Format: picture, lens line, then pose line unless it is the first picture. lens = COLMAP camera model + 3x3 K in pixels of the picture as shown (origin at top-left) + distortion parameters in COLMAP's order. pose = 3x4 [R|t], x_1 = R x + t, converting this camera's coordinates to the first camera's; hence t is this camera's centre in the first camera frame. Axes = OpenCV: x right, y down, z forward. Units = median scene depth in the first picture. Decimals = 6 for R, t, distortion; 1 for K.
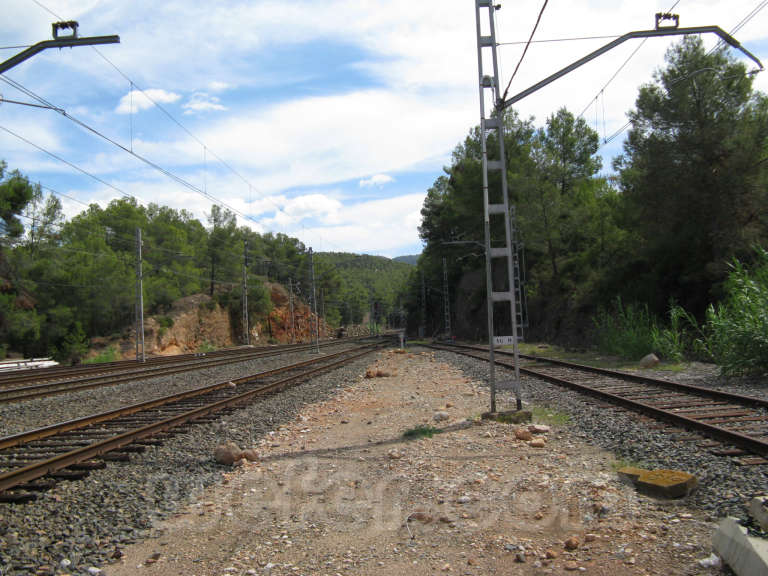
lens RADIAL K [[786.1, 0, 384.0], [0, 786.1, 288.0], [0, 0, 1]] dist [-0.216369, 0.300491]
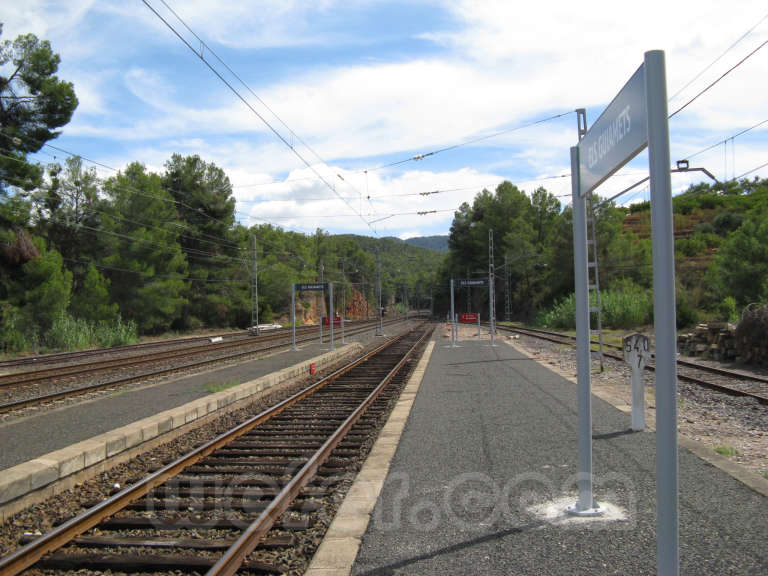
lens RADIAL K [[786.1, 0, 384.0], [0, 786.1, 288.0], [0, 0, 1]] dist [-0.216369, 0.300491]
pose [[0.999542, 0.026800, -0.014058, -0.048384], [-0.026432, 0.999318, 0.025780, -0.024474], [0.014740, -0.025397, 0.999569, -0.413194]]
